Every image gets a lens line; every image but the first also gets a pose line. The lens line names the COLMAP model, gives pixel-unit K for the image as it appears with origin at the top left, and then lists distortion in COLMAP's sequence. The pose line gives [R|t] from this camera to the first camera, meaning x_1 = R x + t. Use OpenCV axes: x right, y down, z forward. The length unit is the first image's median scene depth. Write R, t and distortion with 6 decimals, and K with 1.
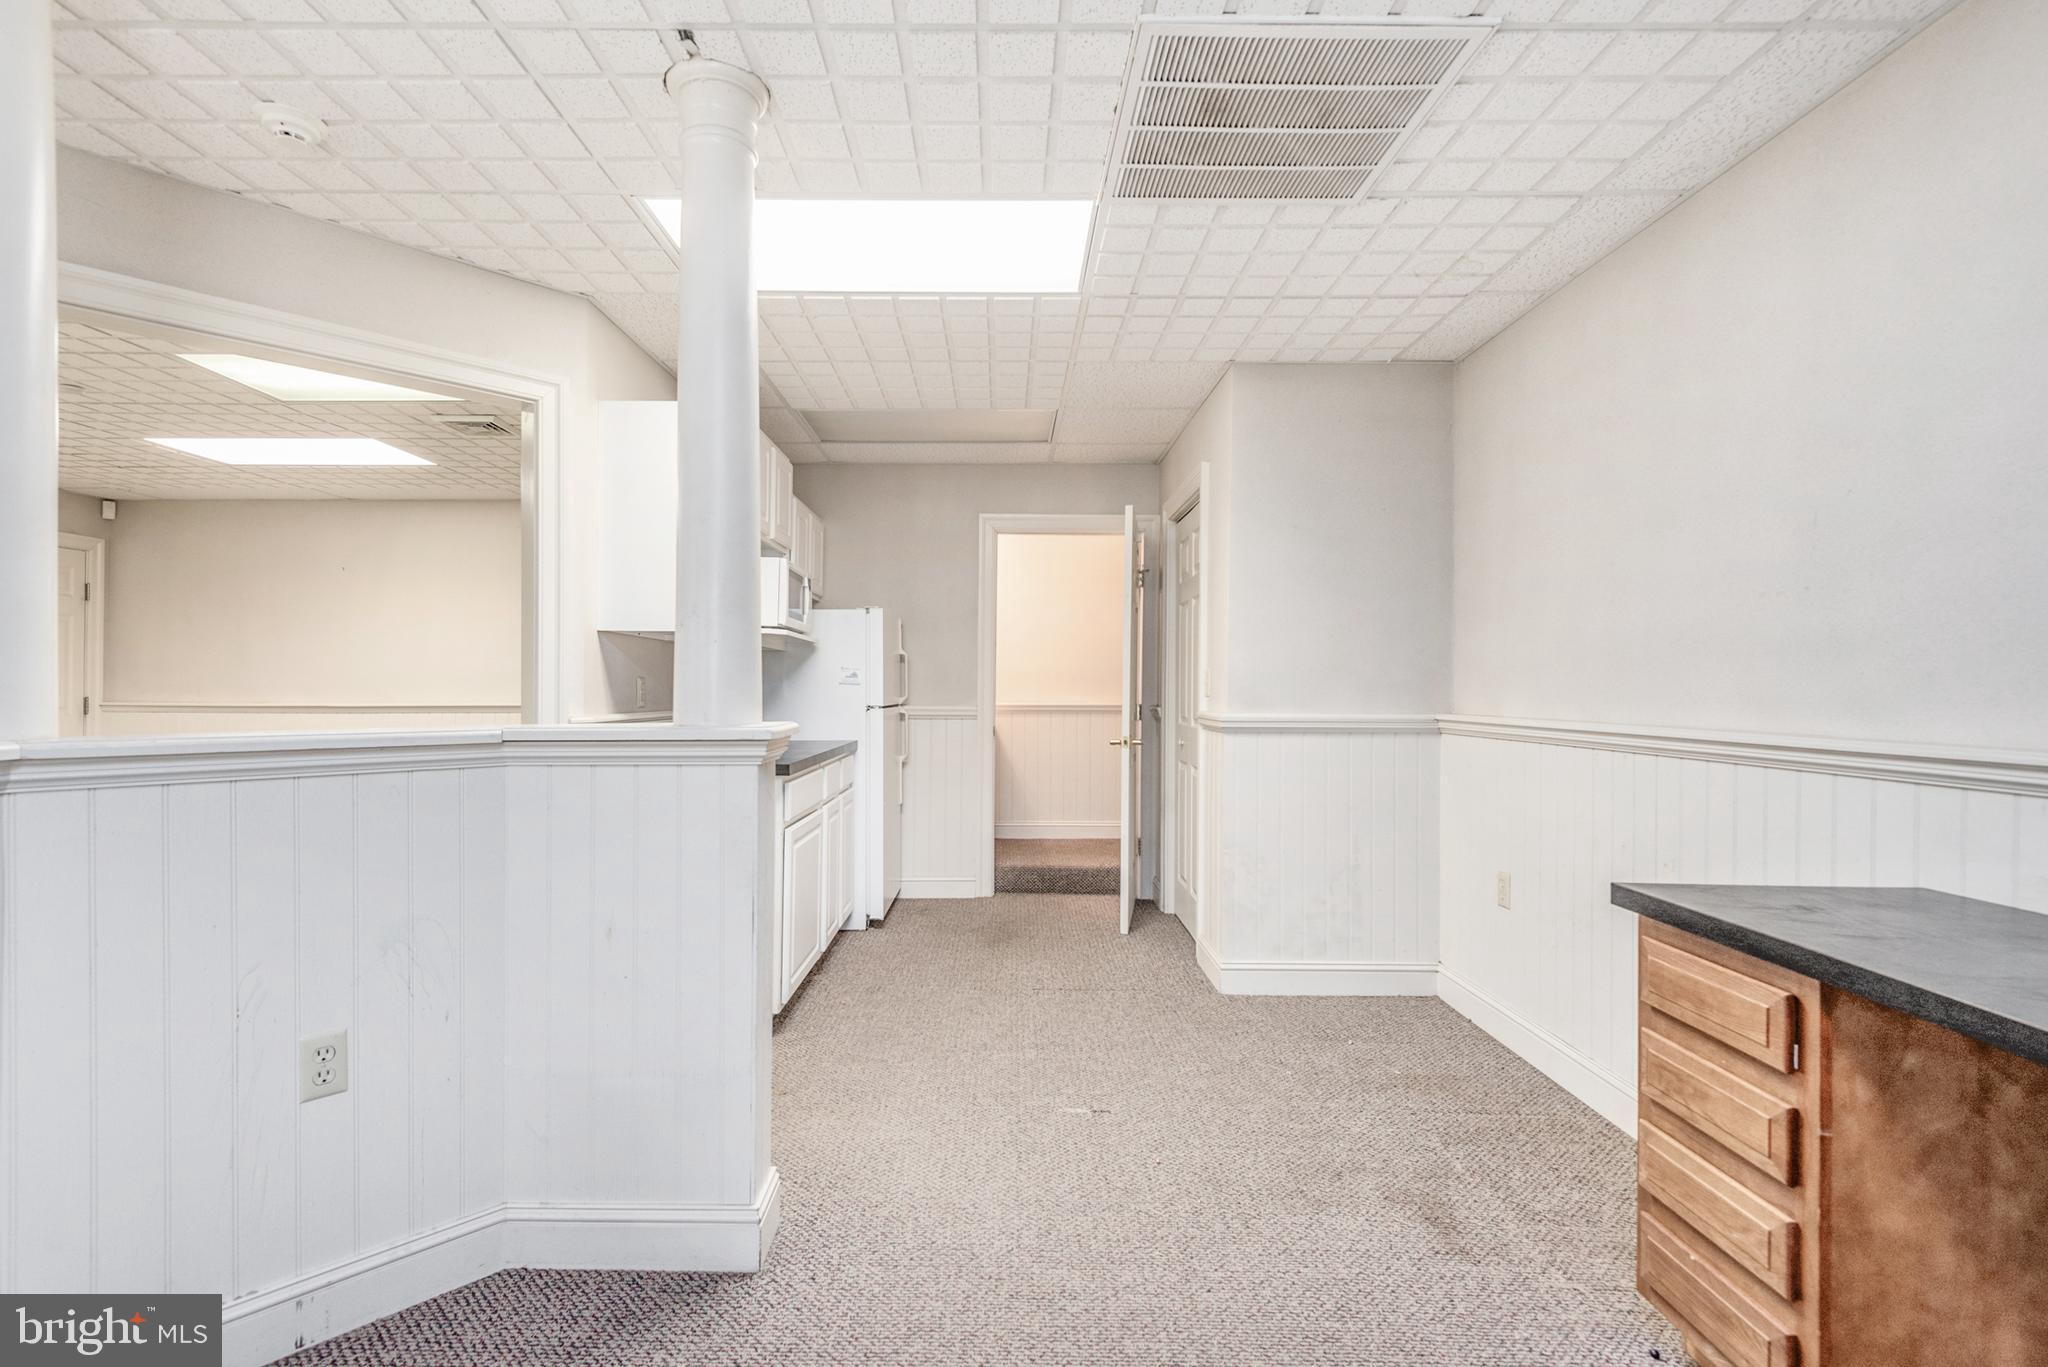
lens RADIAL K [[978.9, 0, 1019.4], [0, 978.9, 683.4], [0, 0, 1]] dist [0.021418, -0.001458]
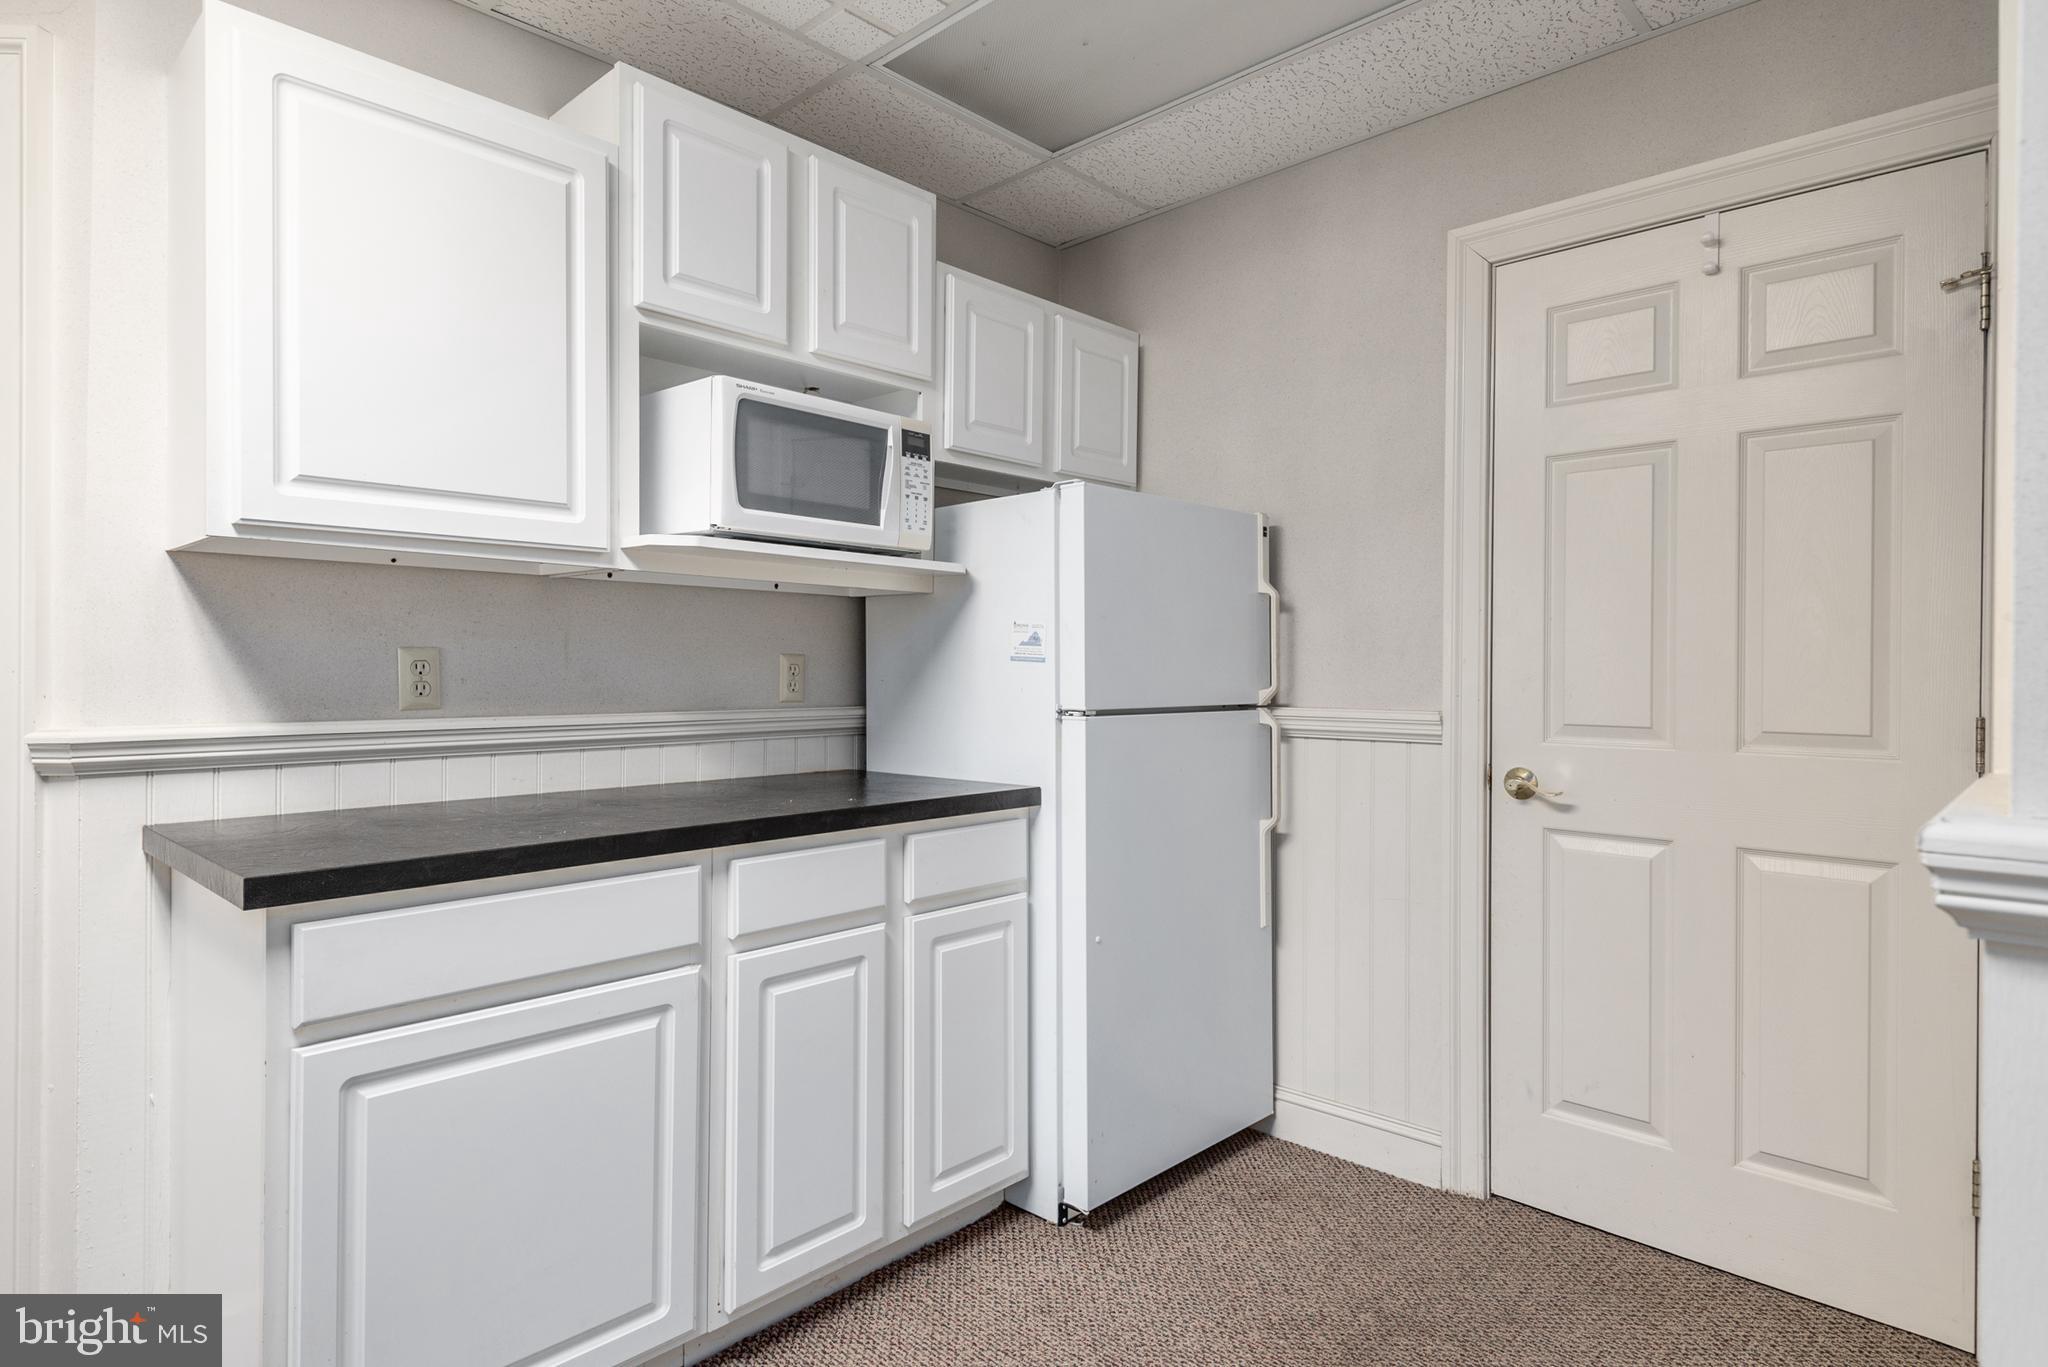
lens RADIAL K [[1126.0, 0, 1022.1], [0, 1126.0, 675.7], [0, 0, 1]] dist [0.023874, -0.007109]
pose [[0.710586, -0.000567, -0.703611, 0.184903], [0.005956, 0.999969, 0.005209, 0.004986], [0.703586, -0.007892, 0.710567, 0.632066]]
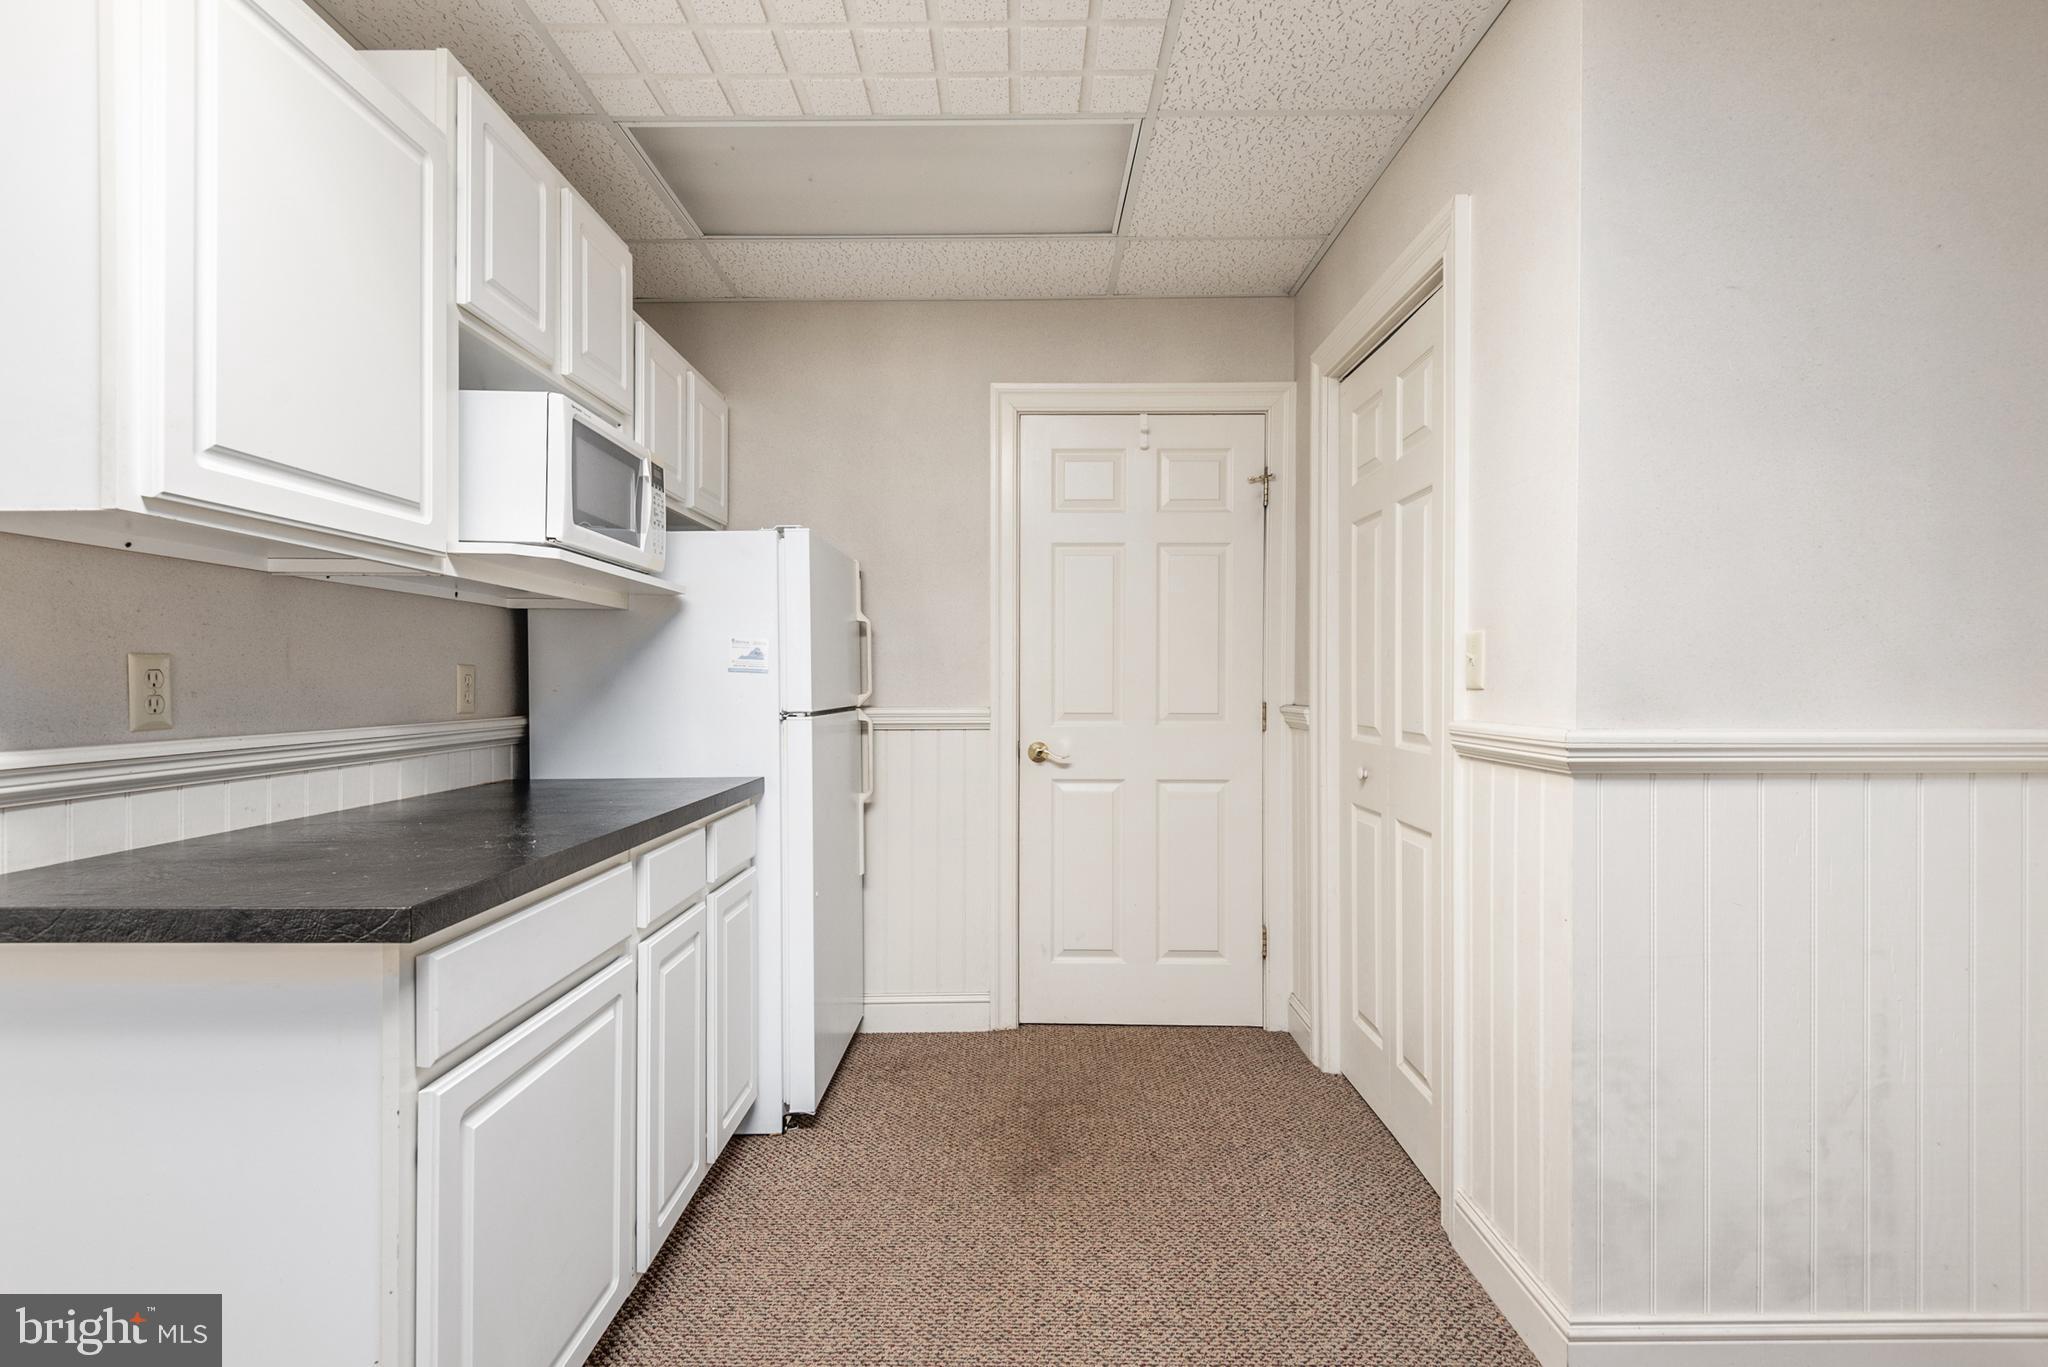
lens RADIAL K [[978.9, 0, 1022.3], [0, 978.9, 685.5], [0, 0, 1]] dist [0.021418, -0.001458]
pose [[0.999832, -0.008388, -0.016325, -0.015915], [0.008549, 0.999916, 0.009790, 0.004288], [0.016242, -0.009928, 0.999819, 0.469189]]
